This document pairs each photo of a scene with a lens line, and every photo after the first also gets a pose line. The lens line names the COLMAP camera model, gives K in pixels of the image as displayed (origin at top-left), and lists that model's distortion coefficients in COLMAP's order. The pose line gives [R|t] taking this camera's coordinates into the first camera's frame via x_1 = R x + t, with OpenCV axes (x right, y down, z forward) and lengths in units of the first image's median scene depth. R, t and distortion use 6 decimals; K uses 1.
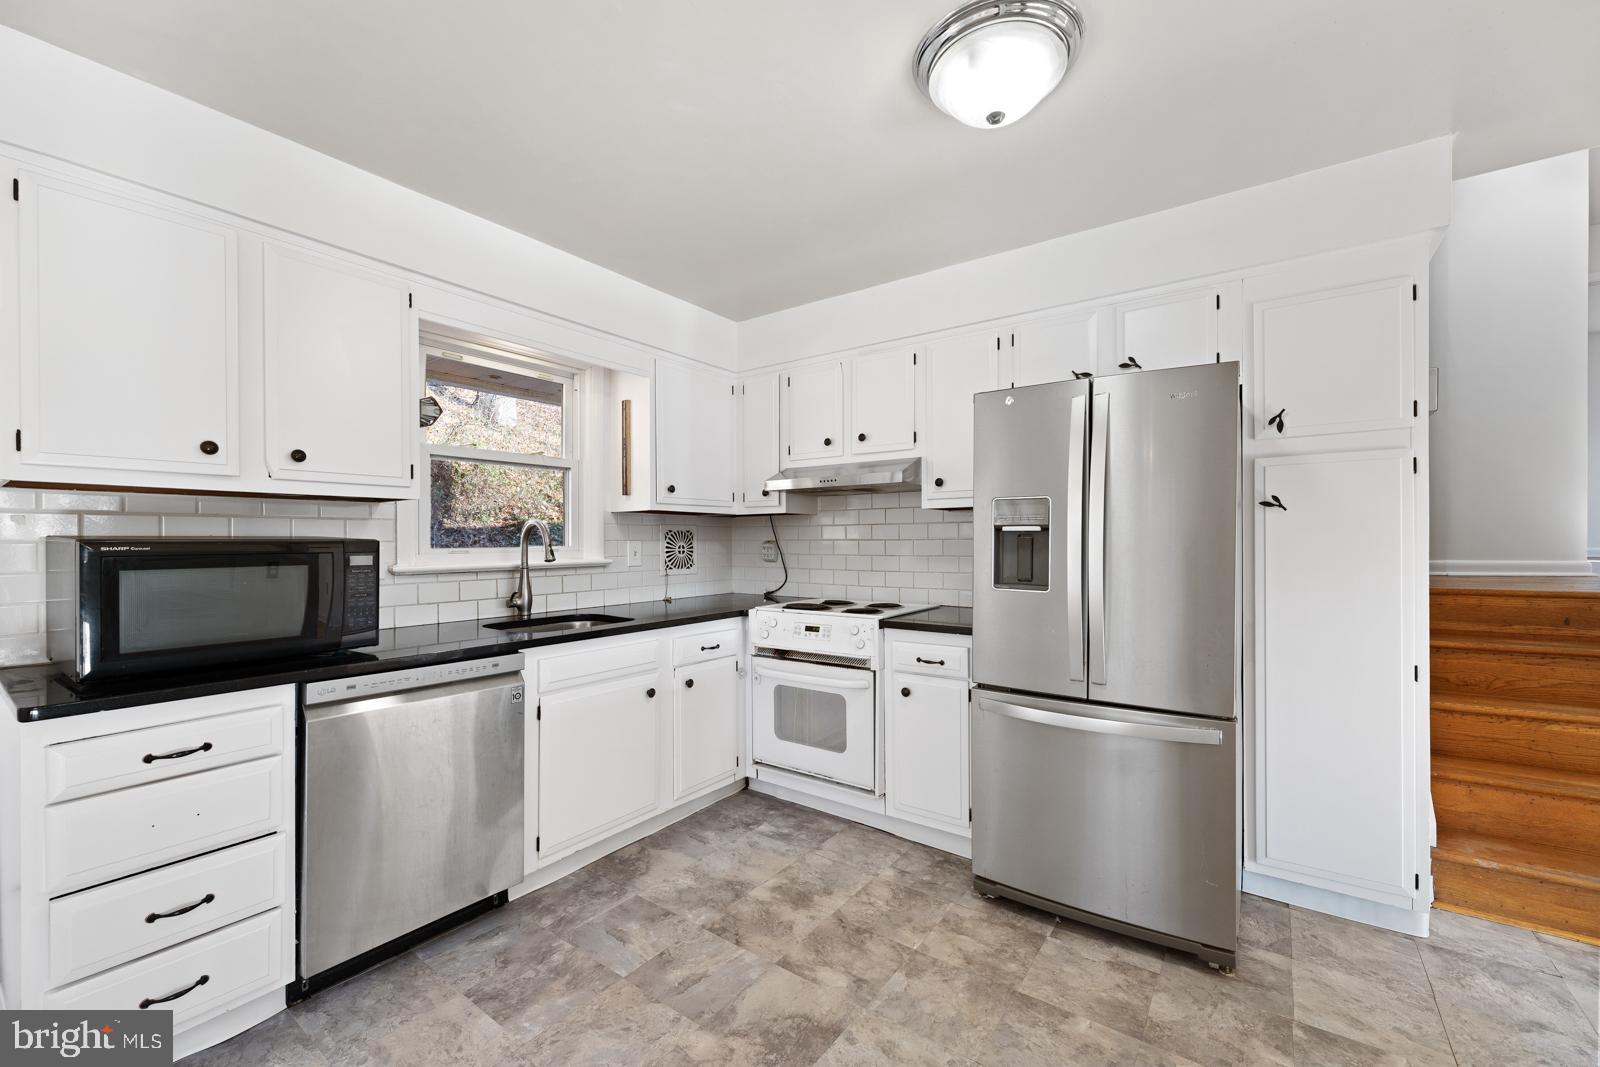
lens RADIAL K [[650.8, 0, 800.0], [0, 650.8, 533.5], [0, 0, 1]] dist [-0.000233, -0.000043]
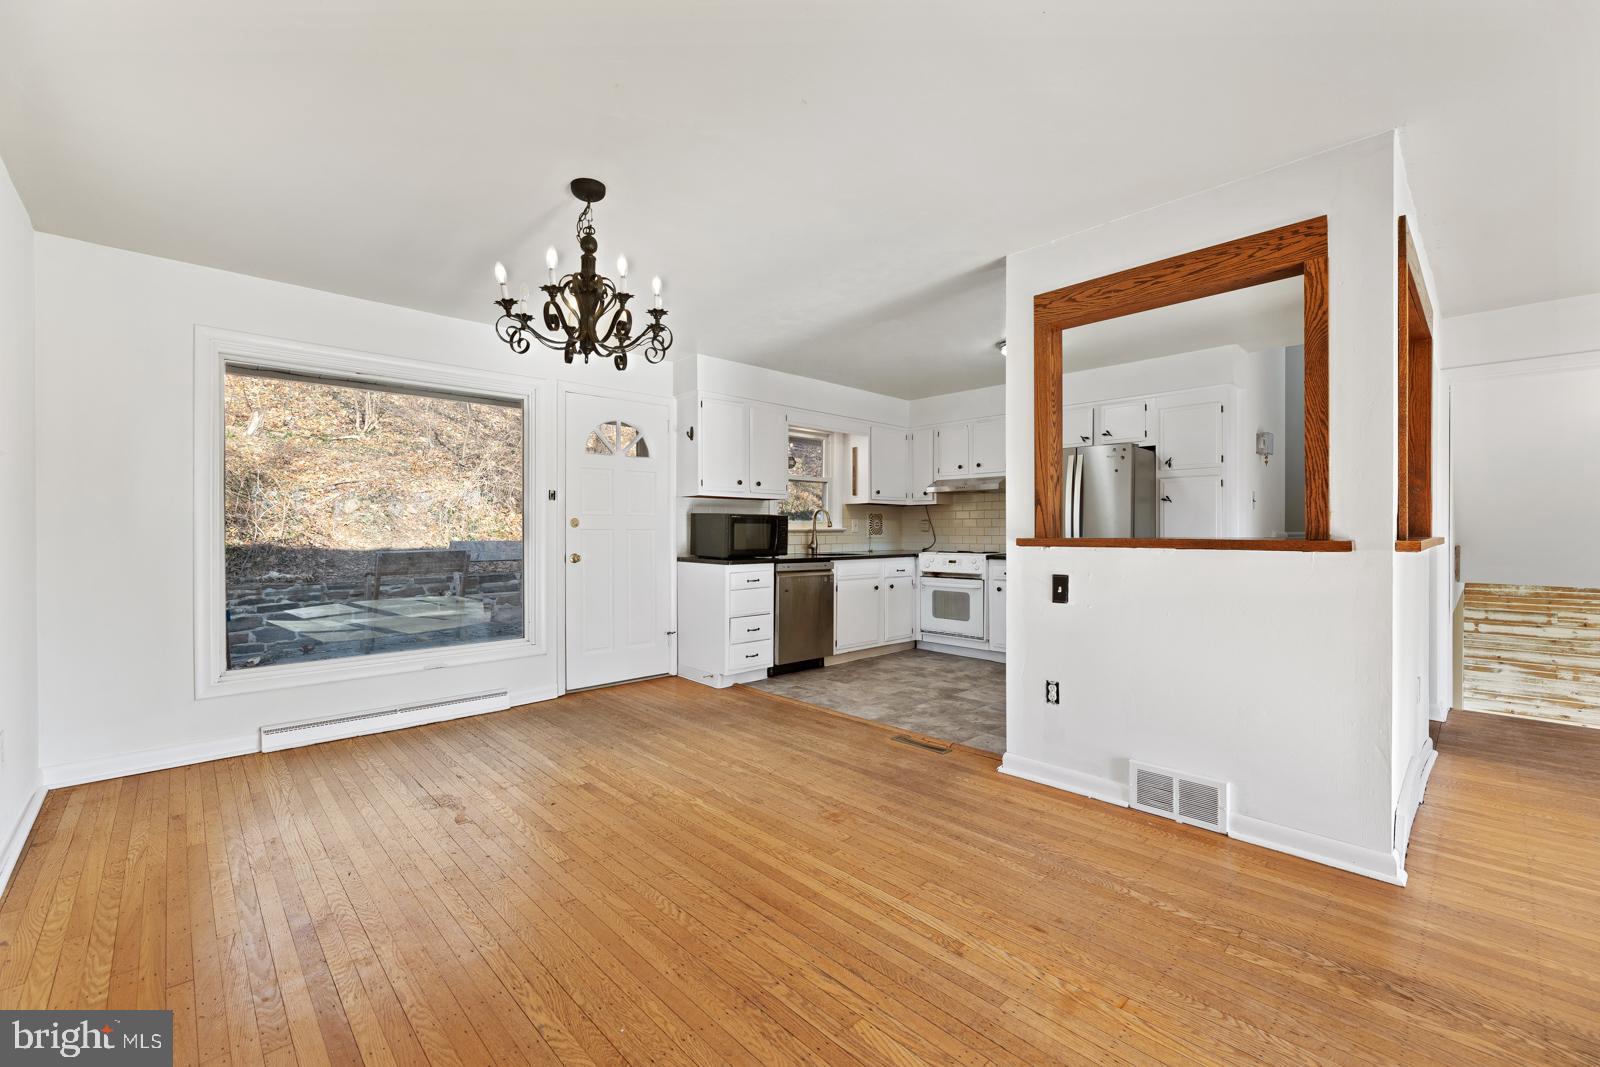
lens RADIAL K [[662.1, 0, 794.6], [0, 662.1, 527.3], [0, 0, 1]] dist [-0.007607, 0.000076]
pose [[0.982842, 0.003439, -0.184416, -0.089168], [-0.002787, 0.999989, 0.003795, 0.035686], [0.184427, -0.003216, 0.982841, -1.176875]]
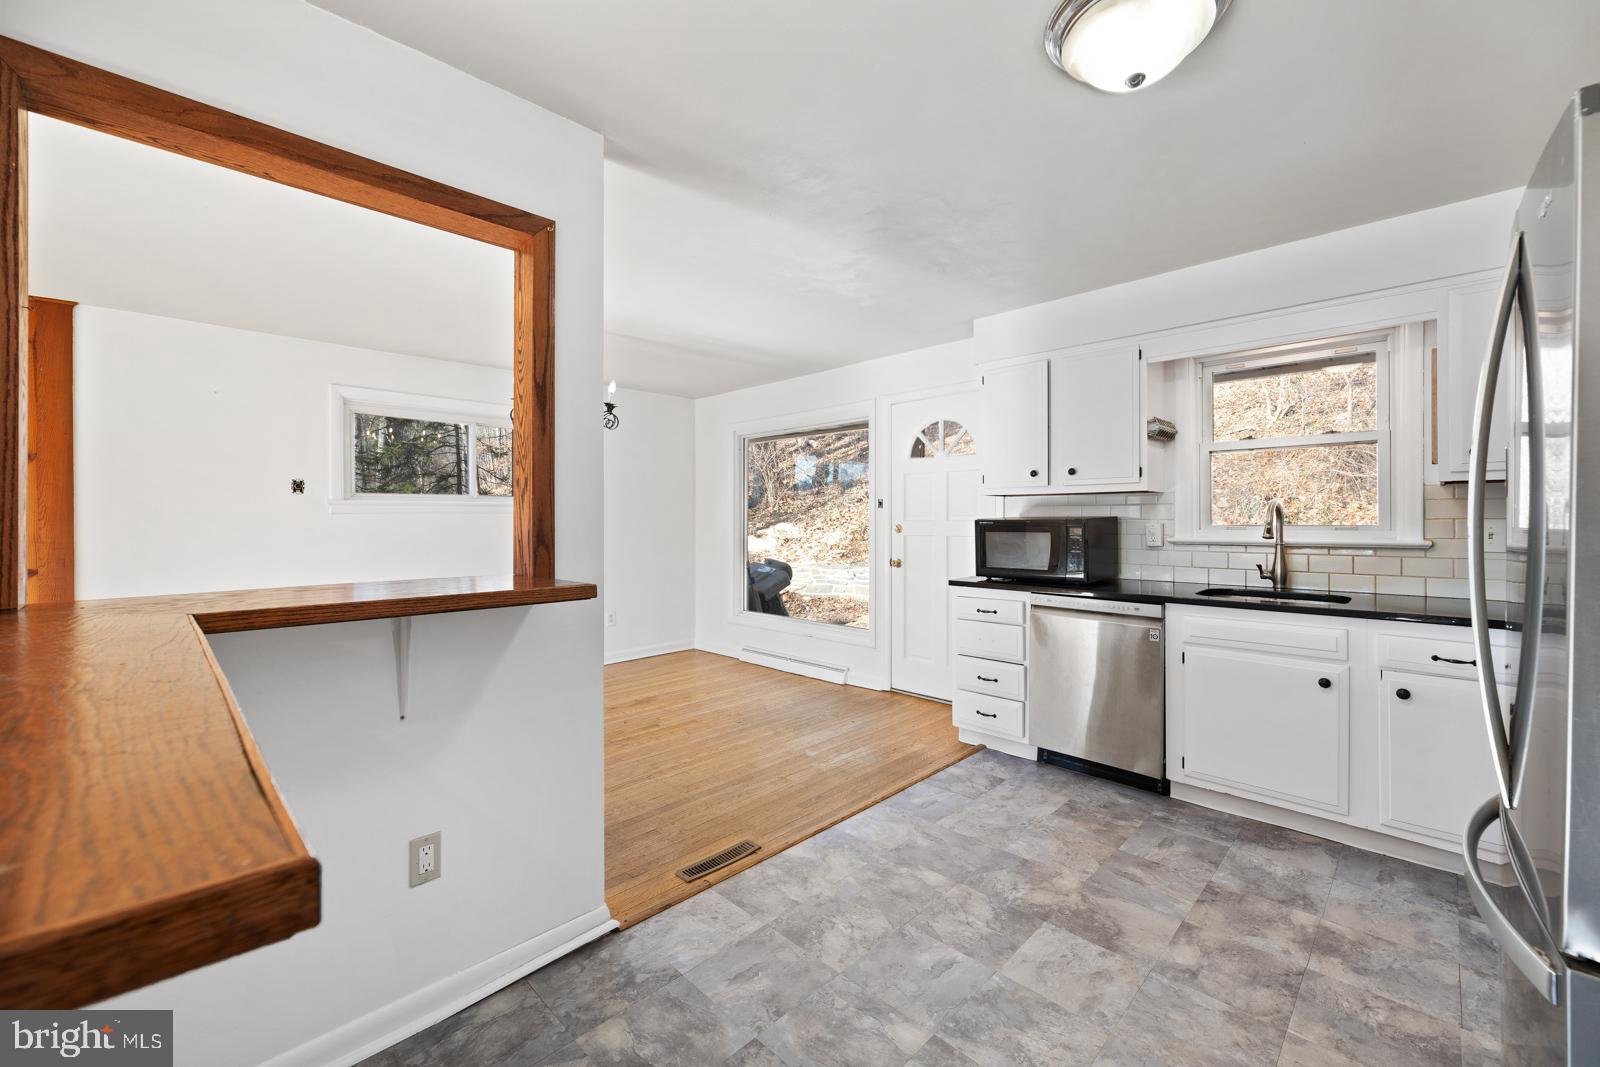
lens RADIAL K [[649.8, 0, 811.3], [0, 649.8, 519.8], [0, 0, 1]] dist [-0.001090, -0.000151]
pose [[-0.143788, 0.005376, -0.989594, 0.772034], [0.010261, 0.999940, 0.003941, 0.000243], [0.989555, -0.009587, -0.143834, 0.397846]]
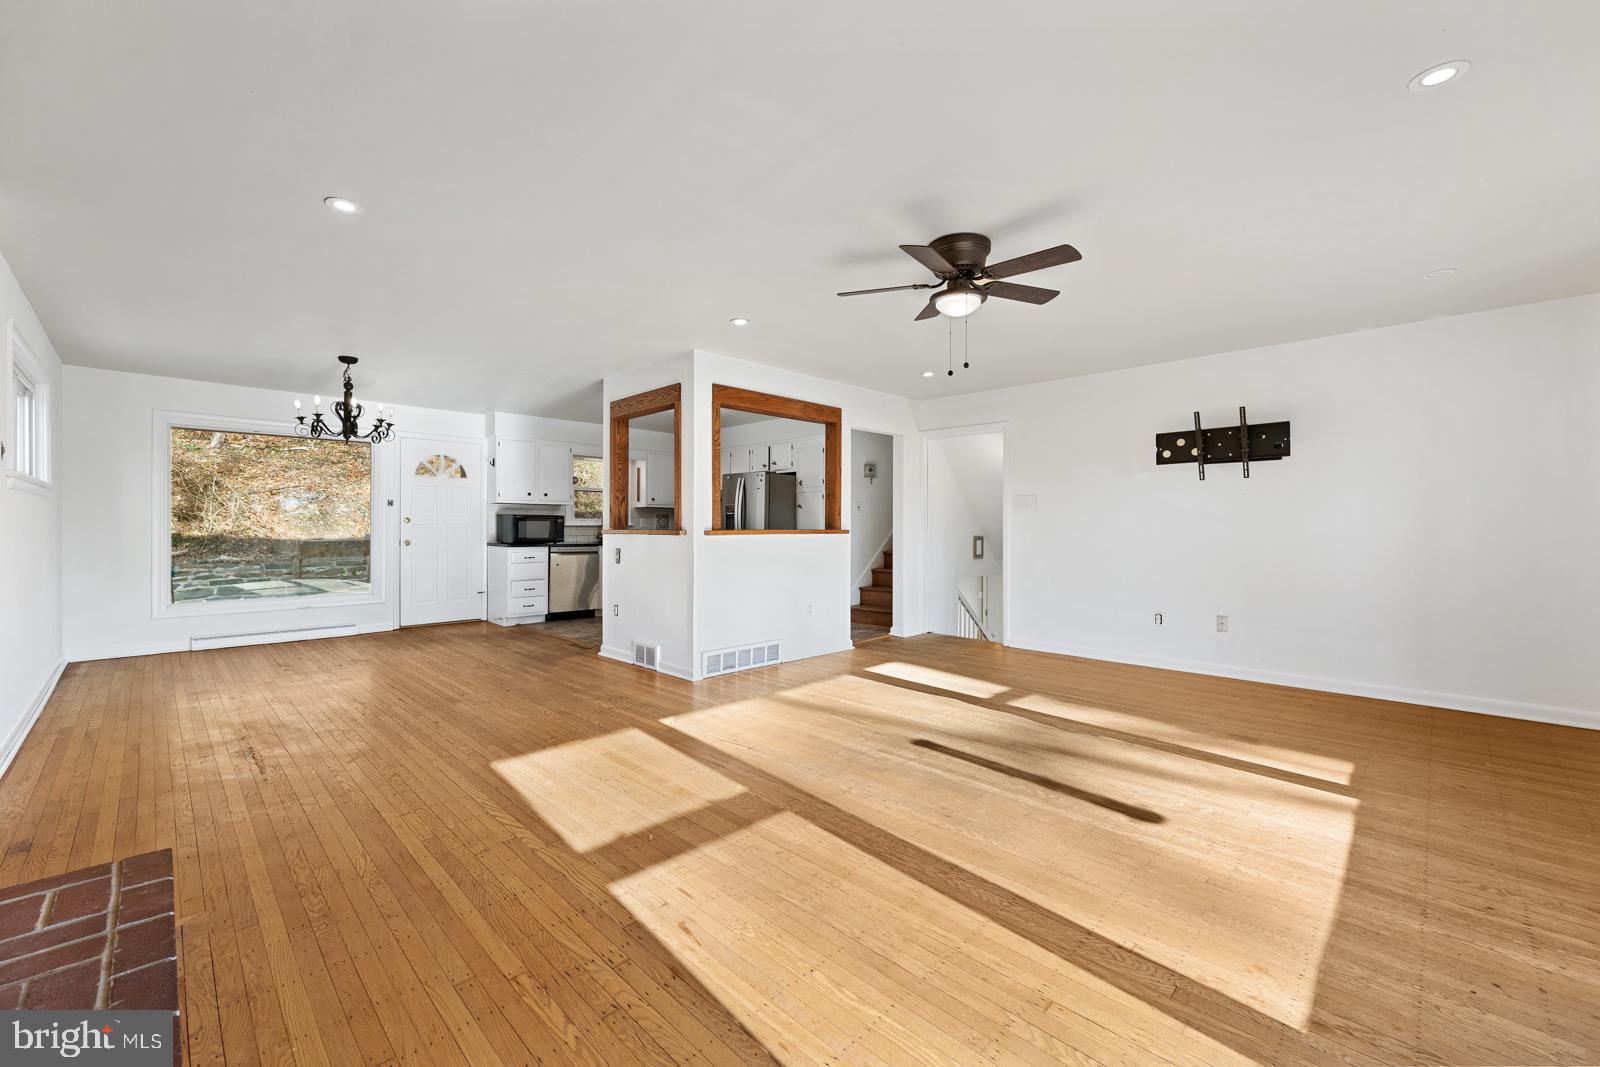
lens RADIAL K [[649.8, 0, 811.3], [0, 649.8, 519.8], [0, 0, 1]] dist [-0.001090, -0.000151]
pose [[0.988791, 0.006141, -0.149180, 1.052263], [-0.006643, 0.999974, -0.002869, 0.027475], [0.149158, 0.003828, 0.988806, -1.969958]]
